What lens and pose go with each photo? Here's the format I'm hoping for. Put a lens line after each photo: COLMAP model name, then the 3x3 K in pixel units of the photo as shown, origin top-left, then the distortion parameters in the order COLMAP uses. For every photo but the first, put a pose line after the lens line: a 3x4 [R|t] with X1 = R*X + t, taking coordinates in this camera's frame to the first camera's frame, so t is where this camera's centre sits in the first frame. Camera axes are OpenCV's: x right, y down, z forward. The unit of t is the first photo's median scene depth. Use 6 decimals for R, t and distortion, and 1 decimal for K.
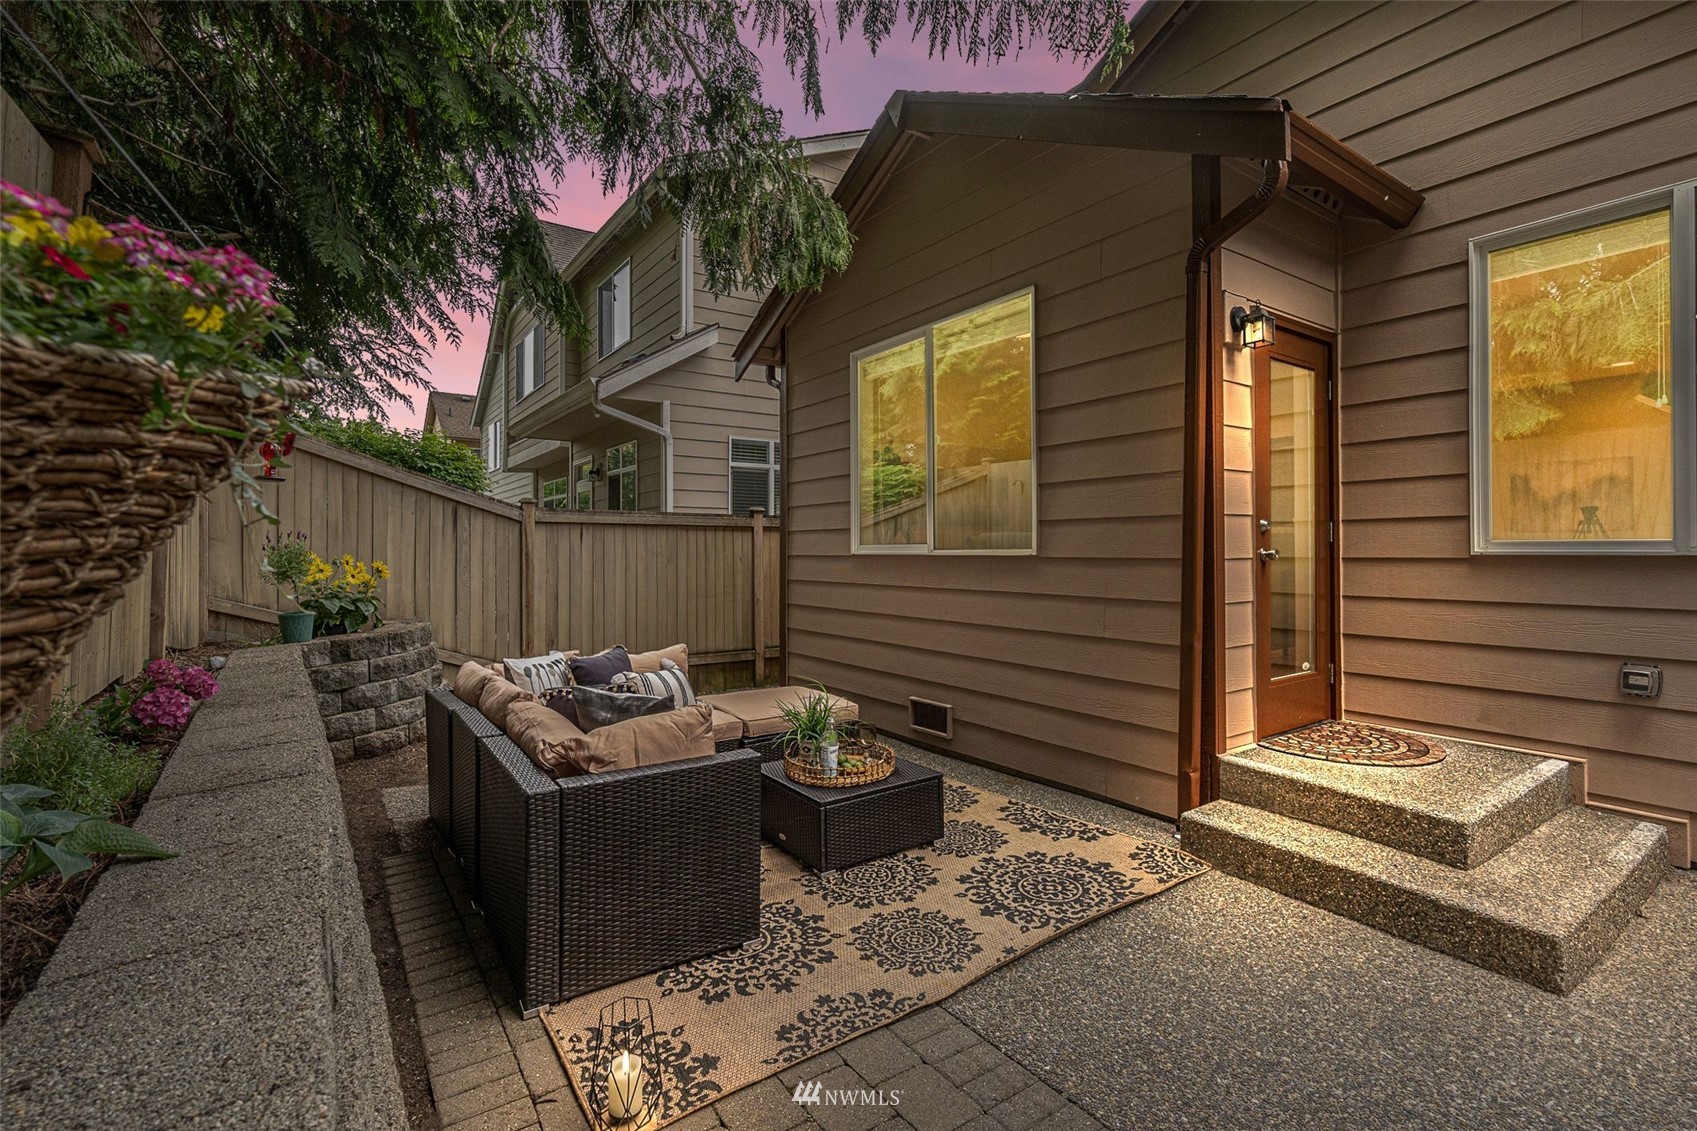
lens RADIAL K [[780.0, 0, 854.8], [0, 780.0, 541.3], [0, 0, 1]] dist [-0.003804, 0.000137]
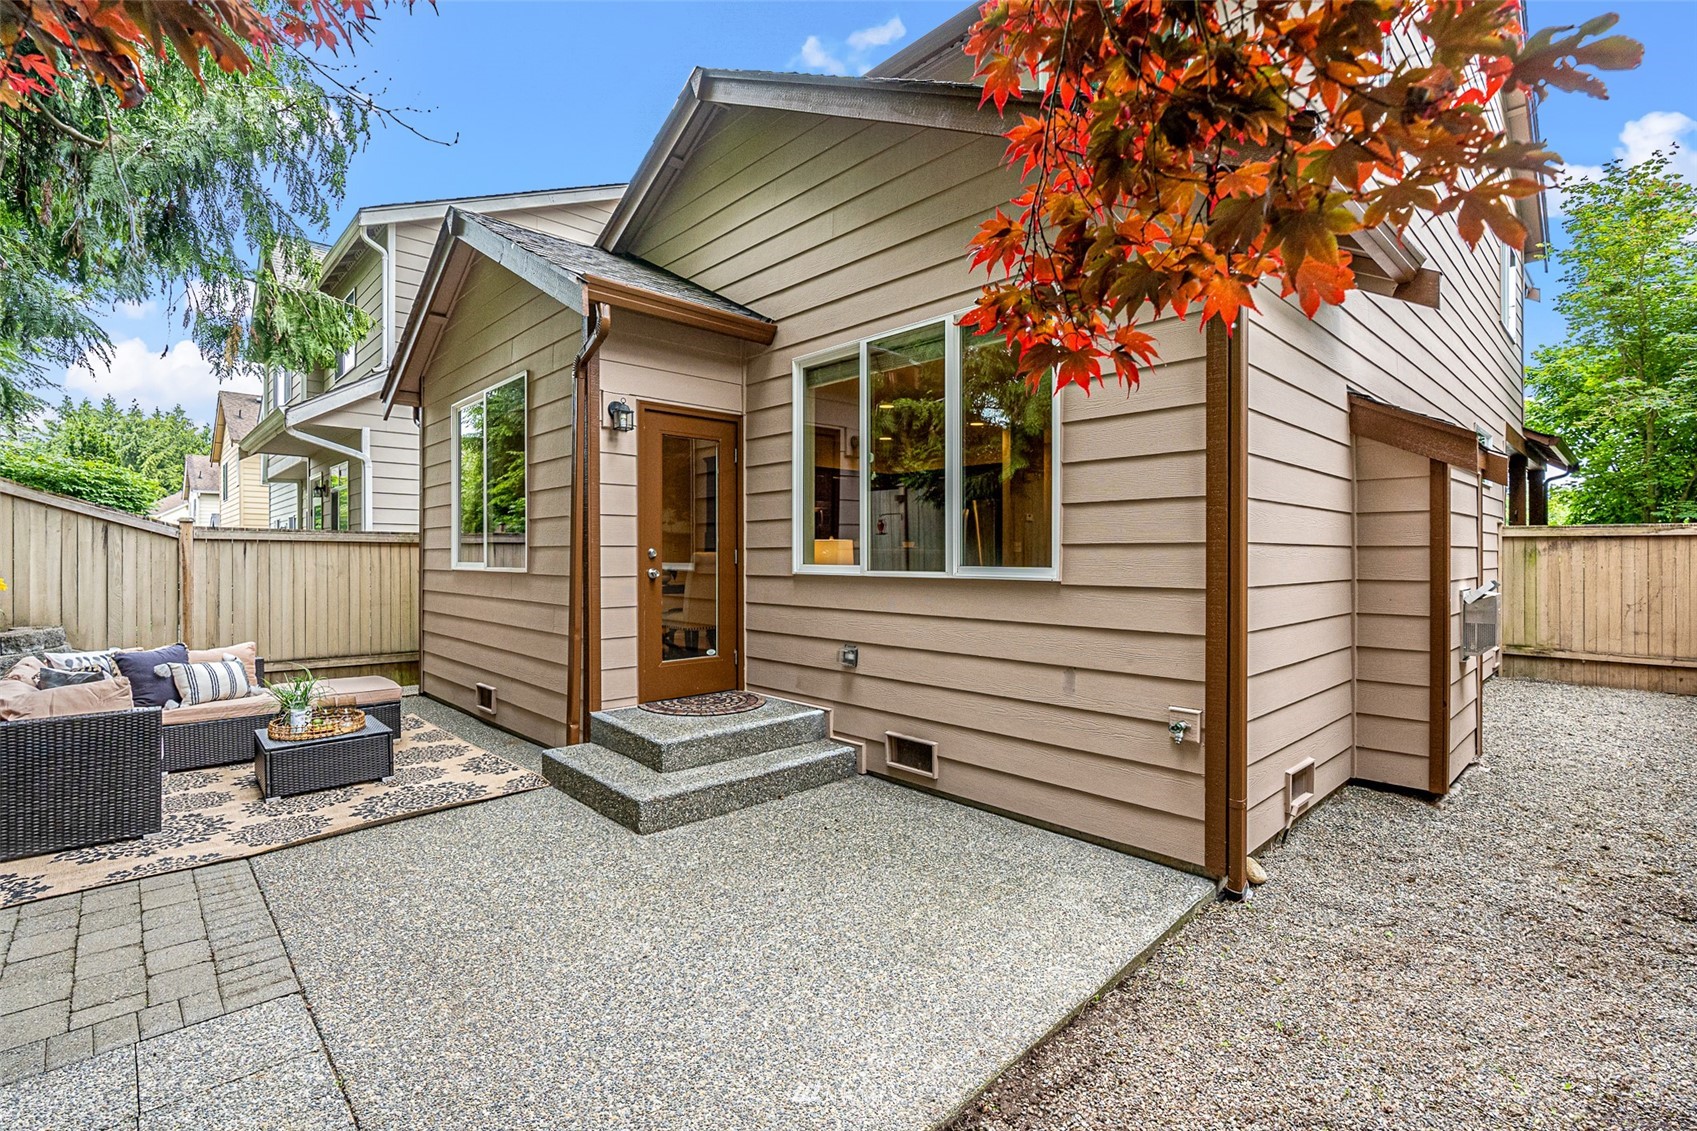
lens RADIAL K [[774.8, 0, 847.3], [0, 774.8, 558.6], [0, 0, 1]] dist [-0.001255, 0.001038]
pose [[0.989541, 0.005447, 0.144152, 0.756321], [-0.007237, 0.999903, 0.011896, -0.033849], [-0.144073, -0.012815, 0.989484, -0.512993]]
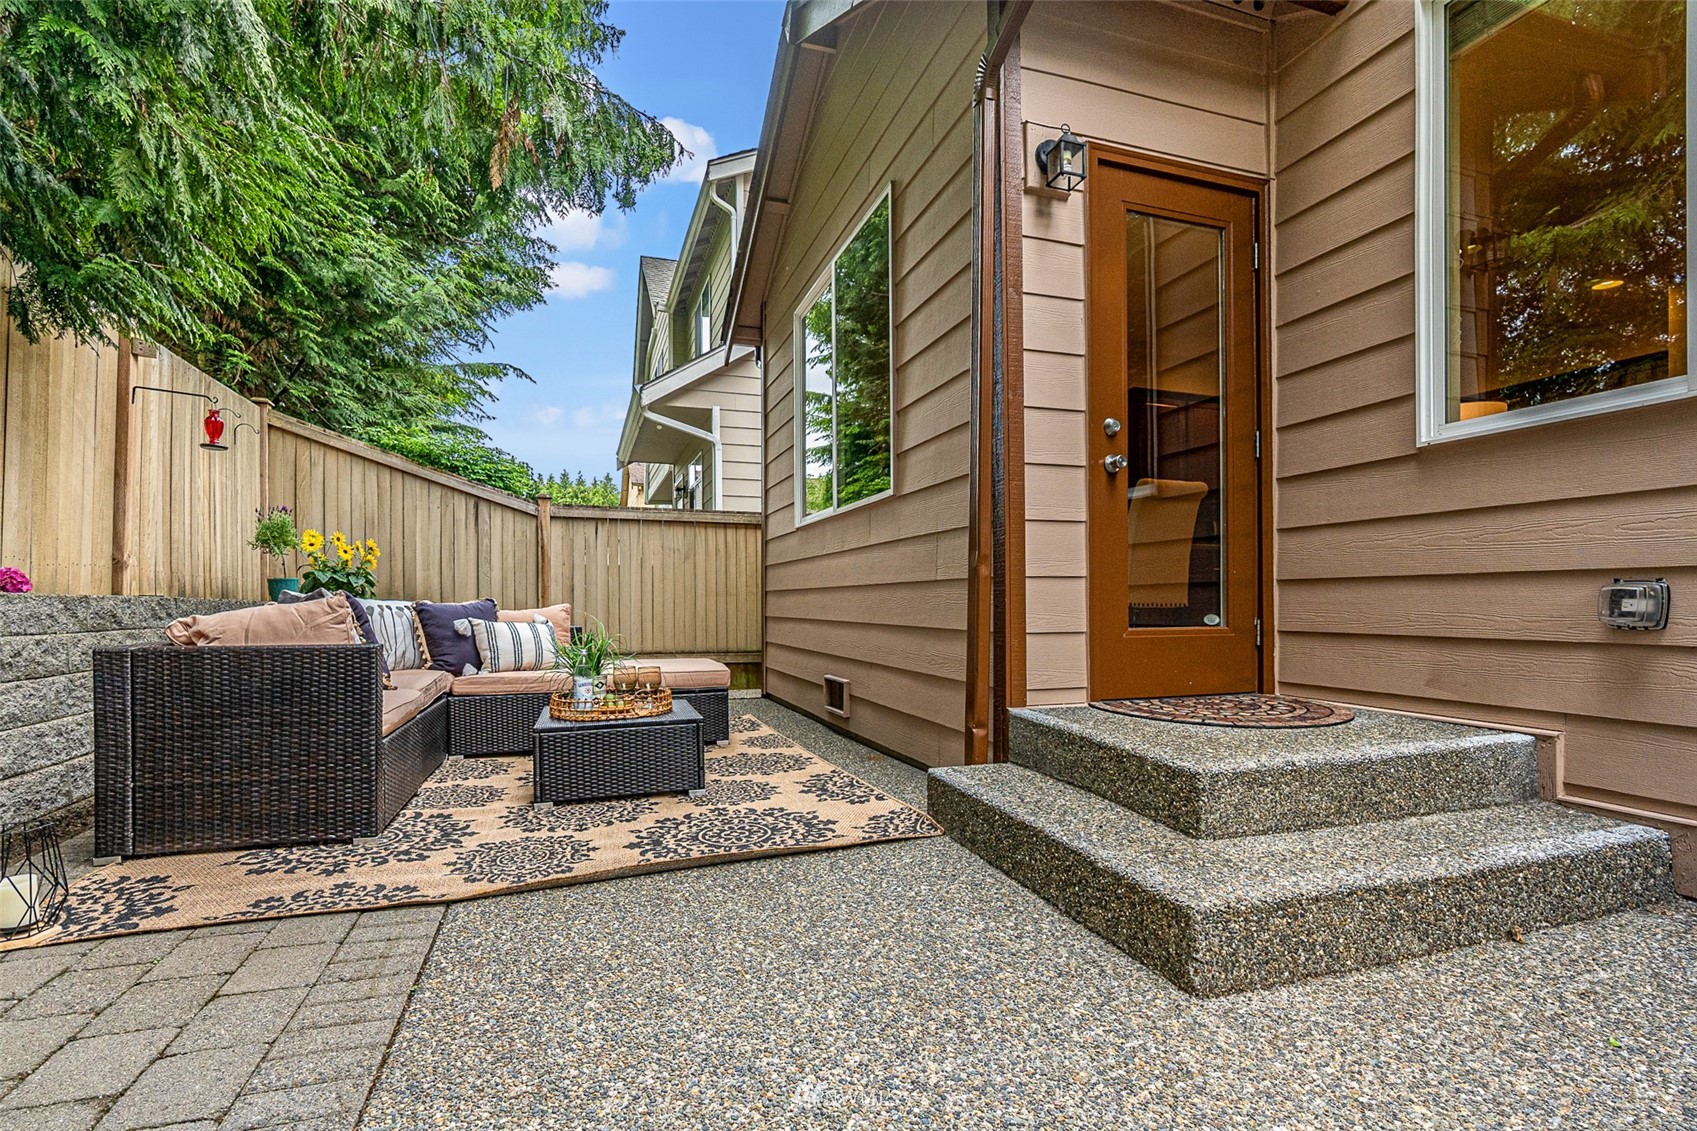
lens RADIAL K [[795.6, 0, 833.6], [0, 795.6, 600.9], [0, 0, 1]] dist [-0.006123, 0.000910]
pose [[0.956136, 0.001675, -0.292918, 0.552463], [0.000999, 0.999959, 0.008978, 0.163914], [0.292921, -0.008877, 0.956095, 0.180543]]
